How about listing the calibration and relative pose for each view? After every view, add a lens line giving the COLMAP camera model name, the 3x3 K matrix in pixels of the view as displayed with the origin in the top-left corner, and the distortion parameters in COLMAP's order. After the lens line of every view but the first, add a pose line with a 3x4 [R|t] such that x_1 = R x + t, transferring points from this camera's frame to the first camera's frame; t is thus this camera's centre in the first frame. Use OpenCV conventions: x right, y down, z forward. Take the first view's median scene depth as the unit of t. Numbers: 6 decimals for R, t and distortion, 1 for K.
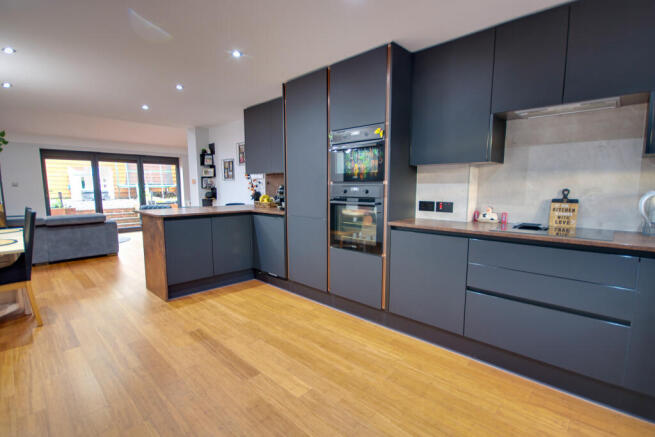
lens RADIAL K [[308.9, 0, 331.1], [0, 308.9, 223.5], [0, 0, 1]] dist [0.003848, -0.008069]
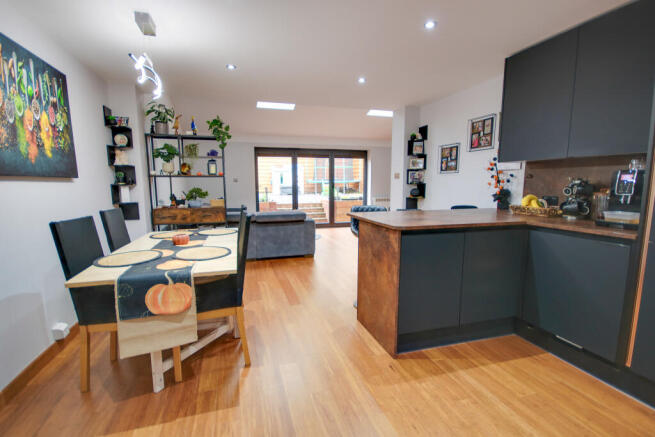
lens RADIAL K [[308.9, 0, 328.3], [0, 308.9, 224.3], [0, 0, 1]] dist [0.003848, -0.008069]
pose [[0.871853, 0.065170, -0.485411, -0.287690], [-0.057214, 0.997874, 0.031209, -0.033679], [0.486413, 0.000563, 0.873729, 0.292274]]
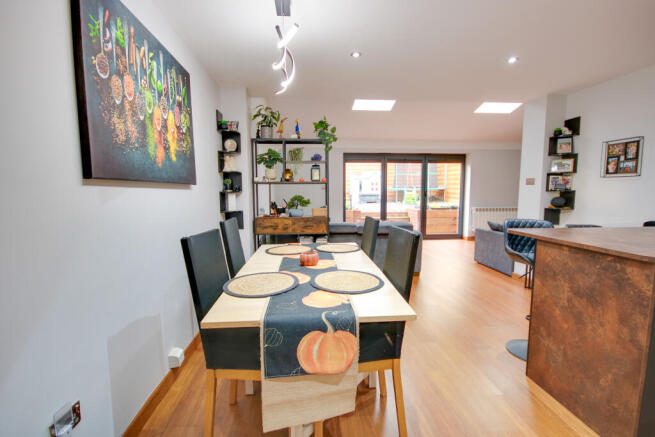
lens RADIAL K [[308.9, 0, 327.3], [0, 308.9, 222.1], [0, 0, 1]] dist [0.003848, -0.008069]
pose [[0.748519, 0.066507, -0.659769, -0.475680], [-0.076396, 0.996982, 0.013826, -0.035989], [0.658697, 0.040055, 0.751341, 0.324197]]
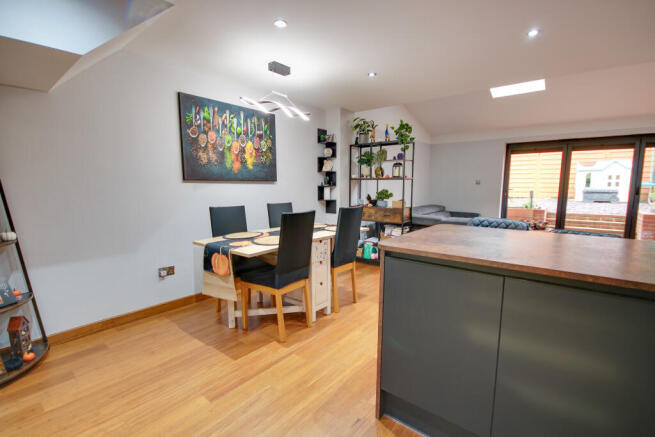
lens RADIAL K [[308.9, 0, 329.1], [0, 308.9, 222.5], [0, 0, 1]] dist [0.003848, -0.008069]
pose [[0.083558, 0.121673, -0.989047, -0.072438], [-0.120285, 0.986492, 0.111197, -0.080020], [0.989217, 0.109676, 0.097065, 0.679388]]
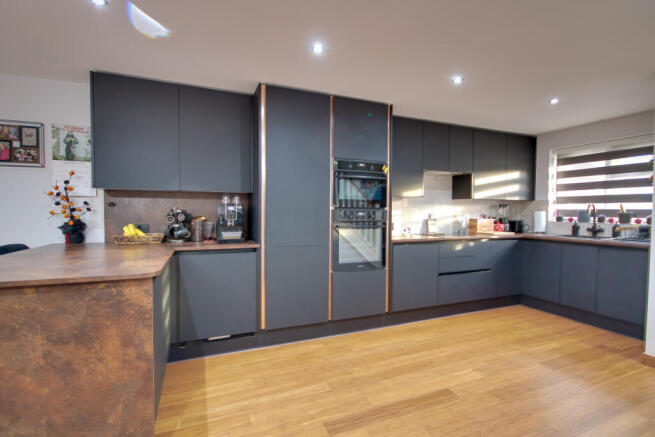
lens RADIAL K [[308.9, 0, 326.6], [0, 308.9, 224.9], [0, 0, 1]] dist [0.003848, -0.008069]
pose [[0.397880, -0.034178, 0.916800, -0.668572], [0.103925, 0.994553, -0.008026, -0.051158], [-0.911532, 0.098472, 0.399265, 0.451612]]
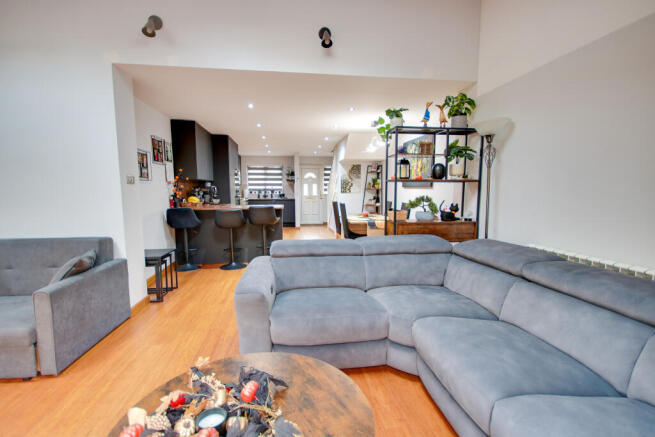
lens RADIAL K [[308.9, 0, 324.2], [0, 308.9, 221.9], [0, 0, 1]] dist [0.003848, -0.008069]
pose [[-0.783512, -0.061743, 0.618301, -1.455368], [0.076662, 0.977844, 0.194794, -0.207089], [-0.616629, 0.200024, -0.761419, 1.752638]]
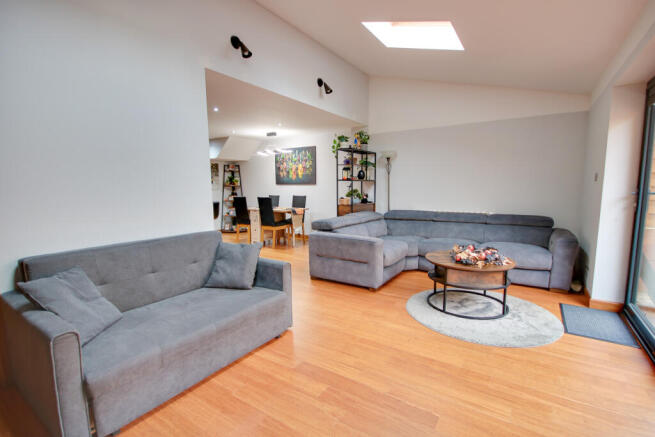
lens RADIAL K [[308.9, 0, 324.9], [0, 308.9, 222.3], [0, 0, 1]] dist [0.003848, -0.008069]
pose [[-0.984036, 0.033026, -0.174877, -0.805674], [-0.008851, 0.972334, 0.233429, -0.269072], [0.177748, 0.231250, -0.956519, 2.265837]]
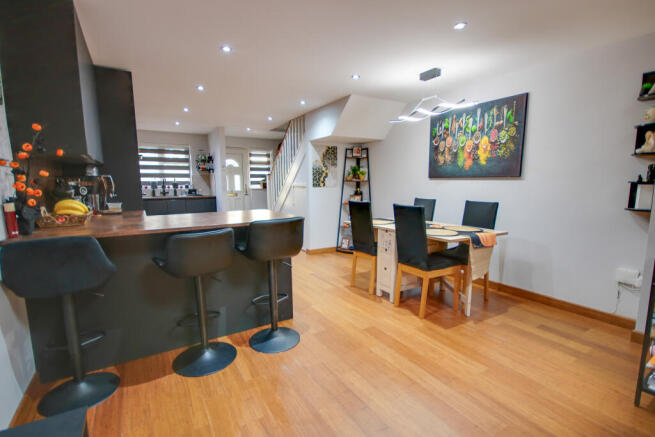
lens RADIAL K [[308.9, 0, 326.2], [0, 308.9, 225.4], [0, 0, 1]] dist [0.003848, -0.008069]
pose [[-0.968018, -0.027206, 0.249401, -0.779793], [0.037423, 0.967323, 0.250770, -0.174282], [-0.248074, 0.252083, -0.935368, 1.479685]]
